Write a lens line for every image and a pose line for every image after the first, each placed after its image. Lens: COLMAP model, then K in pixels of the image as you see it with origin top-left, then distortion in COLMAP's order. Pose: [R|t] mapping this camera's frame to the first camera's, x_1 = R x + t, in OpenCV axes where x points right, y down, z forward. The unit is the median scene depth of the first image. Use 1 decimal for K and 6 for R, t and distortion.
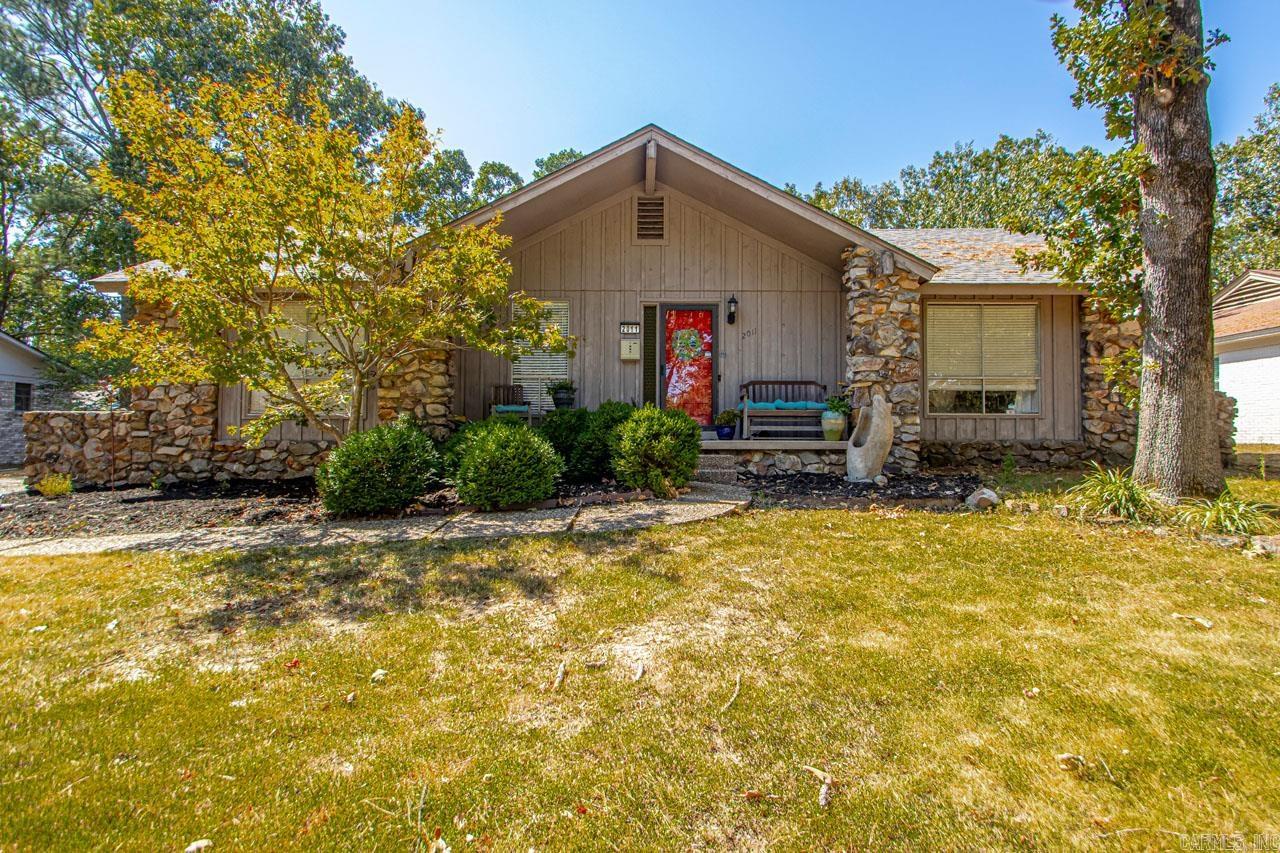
lens RADIAL K [[596.4, 0, 706.0], [0, 596.4, 453.4], [0, 0, 1]] dist [0.013383, -0.014340]
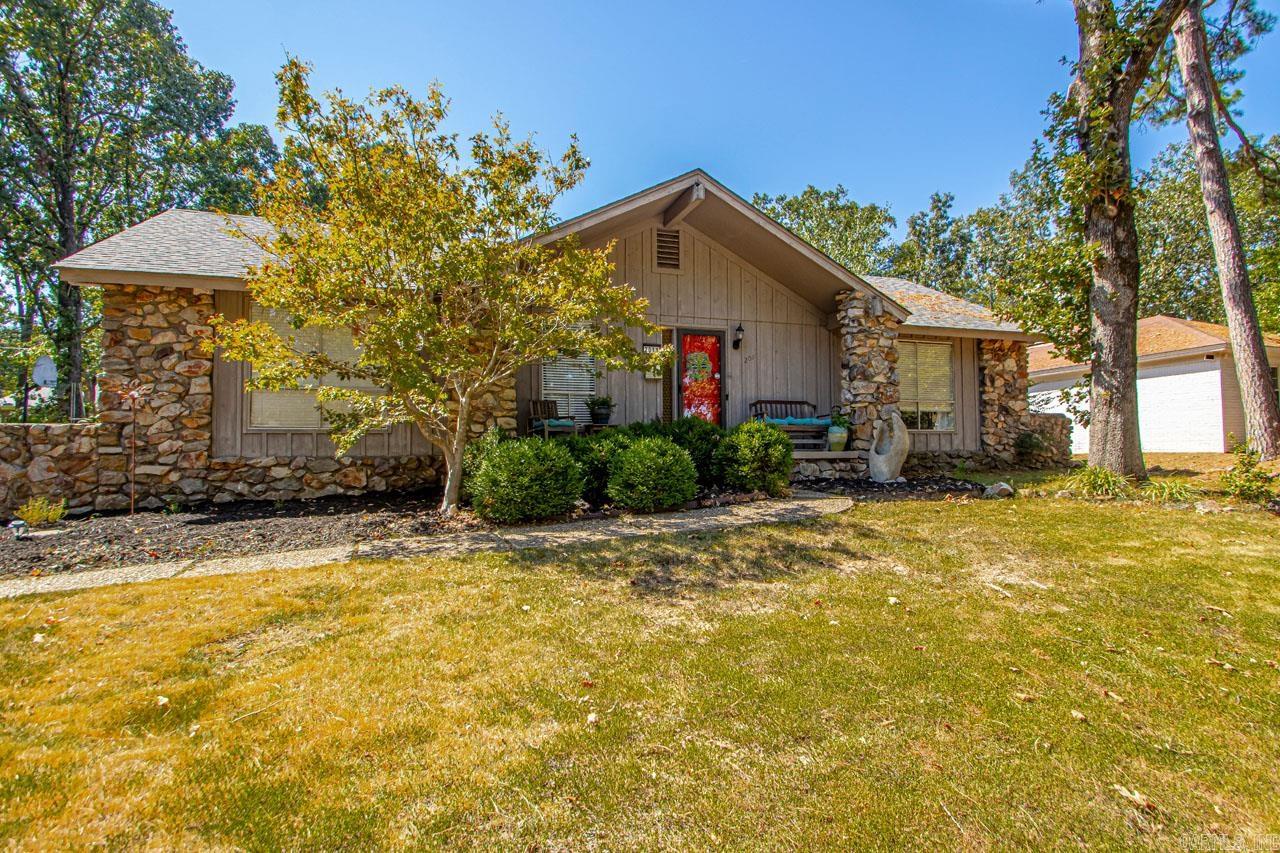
lens RADIAL K [[596.4, 0, 694.9], [0, 596.4, 483.1], [0, 0, 1]] dist [0.013383, -0.014340]
pose [[0.951109, -0.025652, 0.307787, -0.424074], [0.020954, 0.999608, 0.018558, 0.015195], [-0.308143, -0.011201, 0.951274, -0.059301]]
